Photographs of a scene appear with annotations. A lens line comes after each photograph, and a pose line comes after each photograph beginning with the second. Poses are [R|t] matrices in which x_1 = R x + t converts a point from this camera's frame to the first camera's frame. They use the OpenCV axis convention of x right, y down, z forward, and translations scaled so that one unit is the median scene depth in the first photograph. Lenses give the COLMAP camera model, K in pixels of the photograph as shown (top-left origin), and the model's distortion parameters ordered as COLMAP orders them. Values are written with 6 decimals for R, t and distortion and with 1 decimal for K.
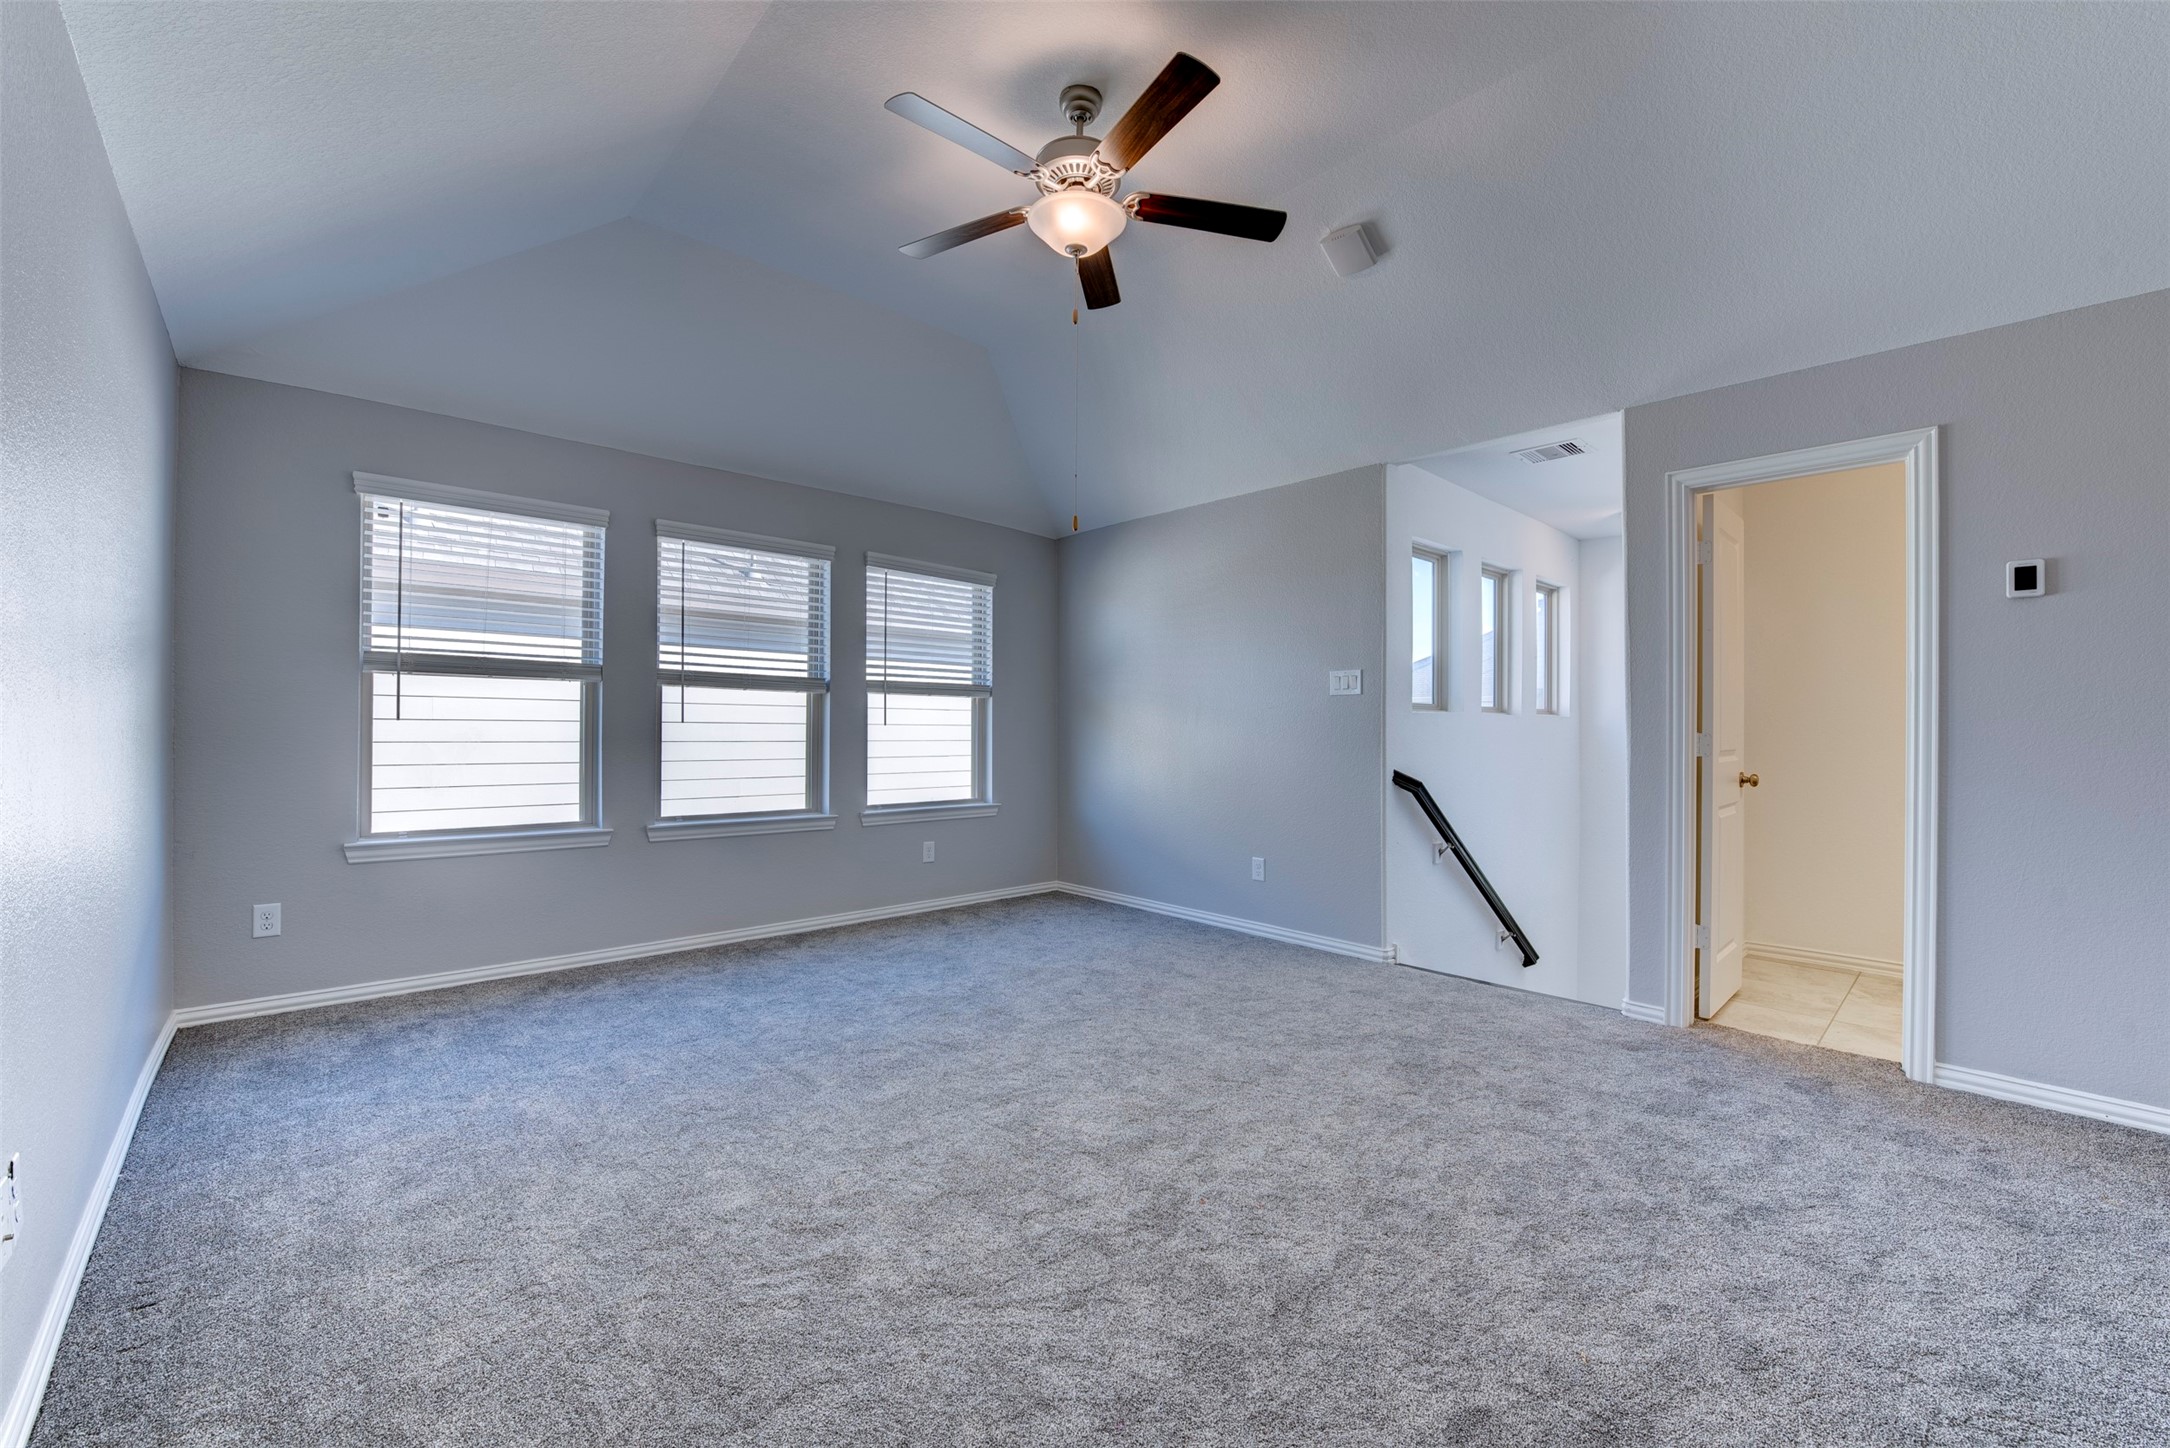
lens RADIAL K [[877.0, 0, 1085.0], [0, 877.0, 724.0], [0, 0, 1]] dist [0.028546, -0.000113]
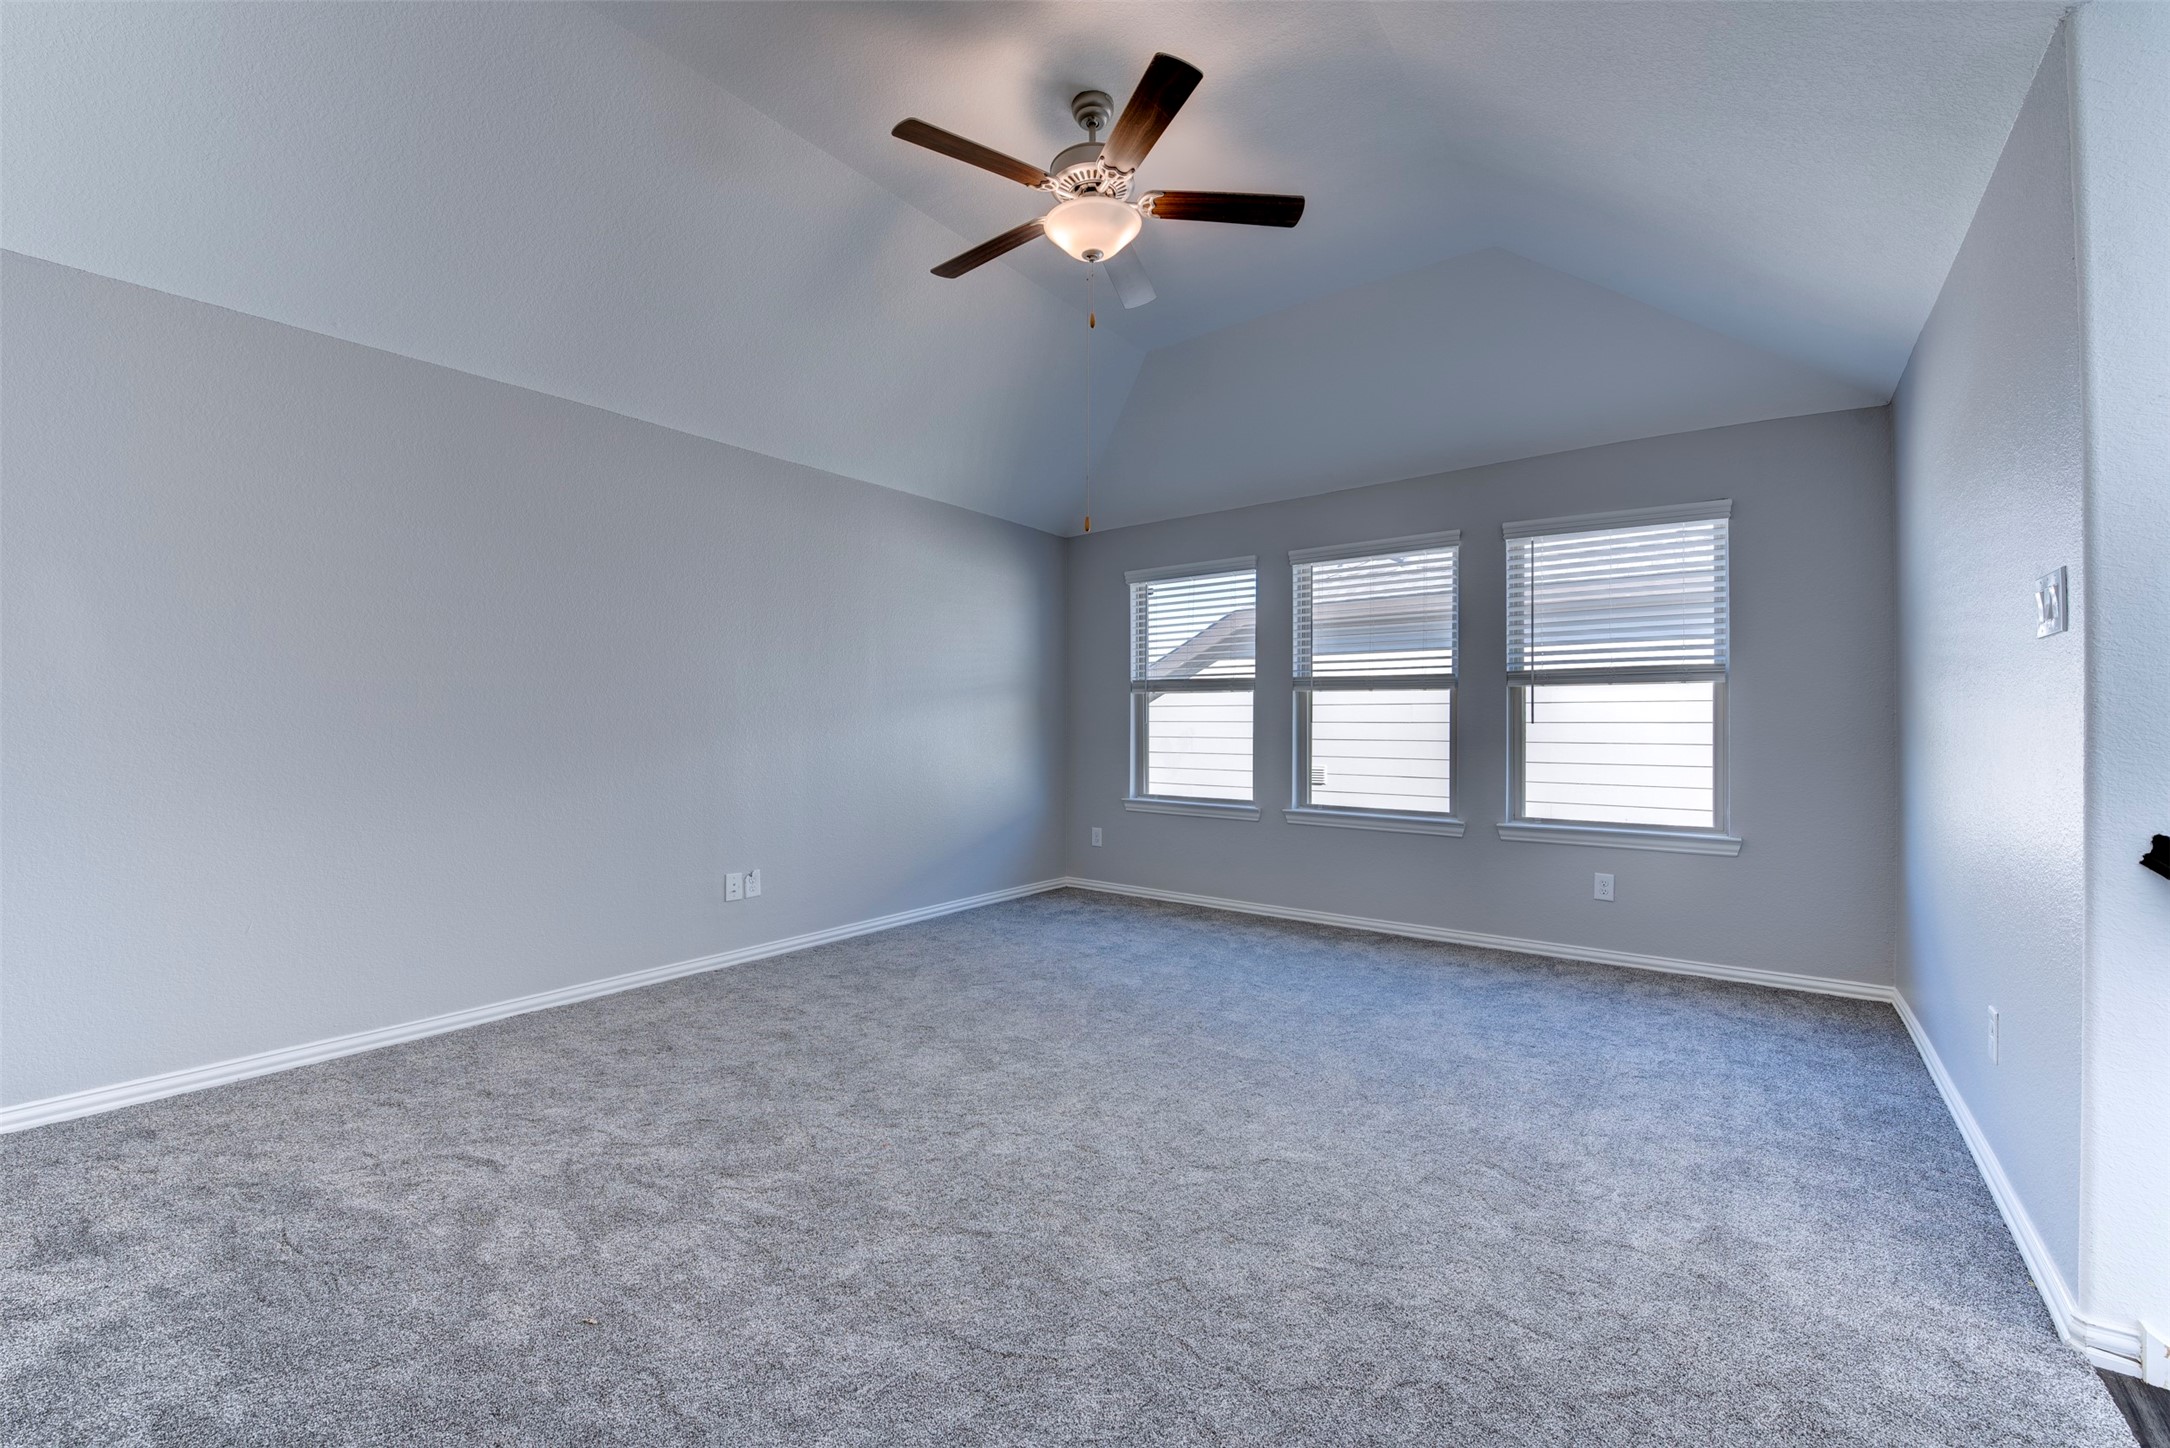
lens RADIAL K [[864.6, 0, 1085.0], [0, 864.6, 724.0], [0, 0, 1]] dist [-0.017293, -0.000733]
pose [[0.177611, -0.009136, -0.984058, 0.524774], [0.005462, 0.999951, -0.008297, 0.006643], [0.984086, -0.003901, 0.177653, 0.448991]]
